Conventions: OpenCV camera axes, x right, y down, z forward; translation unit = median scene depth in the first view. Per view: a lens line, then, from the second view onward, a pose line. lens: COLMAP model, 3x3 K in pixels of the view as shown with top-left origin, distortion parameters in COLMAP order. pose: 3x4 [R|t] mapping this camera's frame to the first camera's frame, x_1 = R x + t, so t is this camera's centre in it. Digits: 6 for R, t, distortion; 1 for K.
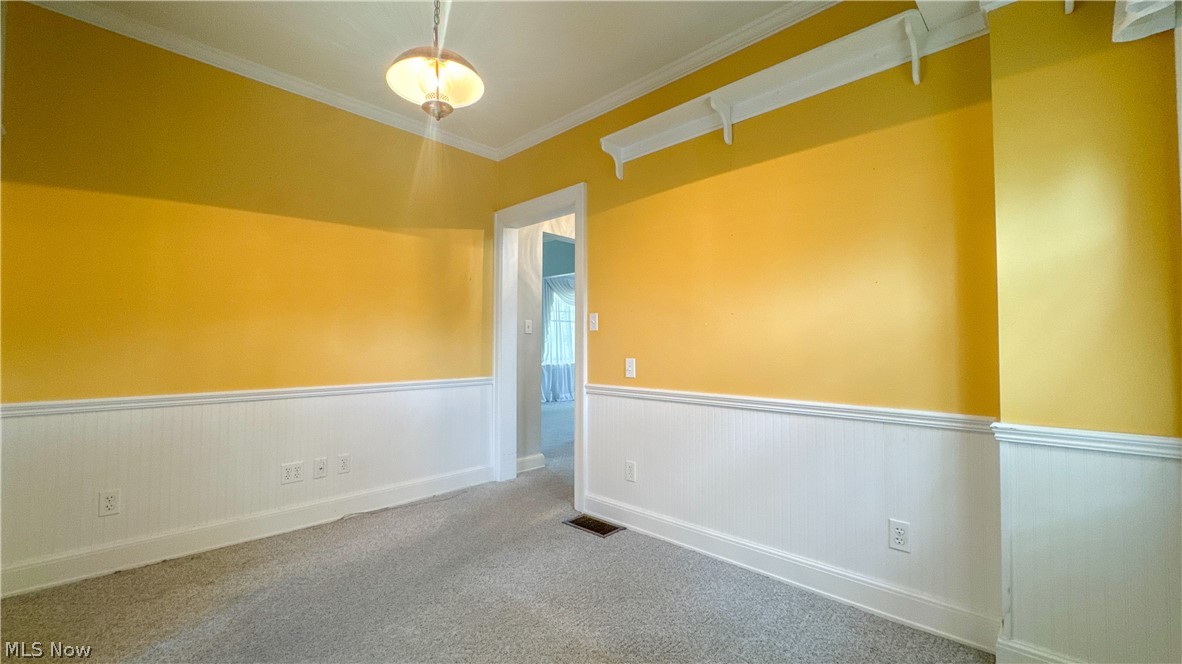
lens RADIAL K [[475.7, 0, 591.0], [0, 475.7, 332.0], [0, 0, 1]] dist [-0.001441, 0.000274]
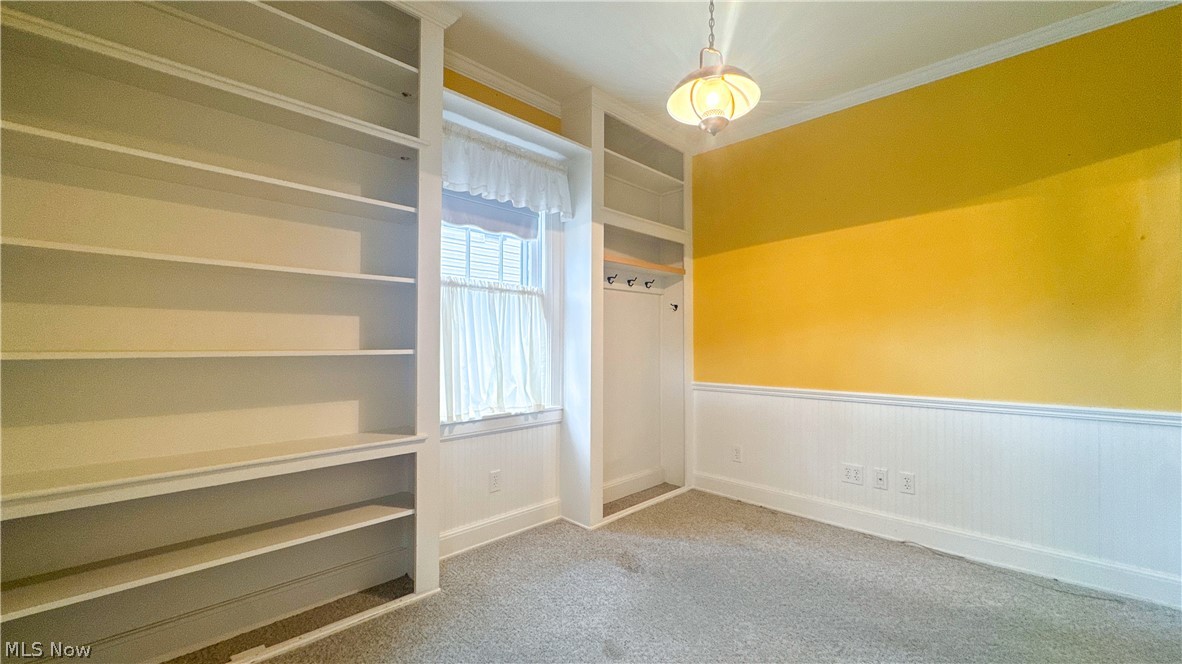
lens RADIAL K [[475.7, 0, 591.0], [0, 475.7, 332.0], [0, 0, 1]] dist [-0.001441, 0.000274]
pose [[-0.003522, -0.026329, -0.999647, 0.417453], [0.027287, 0.999279, -0.026416, -0.000622], [0.999621, -0.027370, -0.002801, 0.442937]]
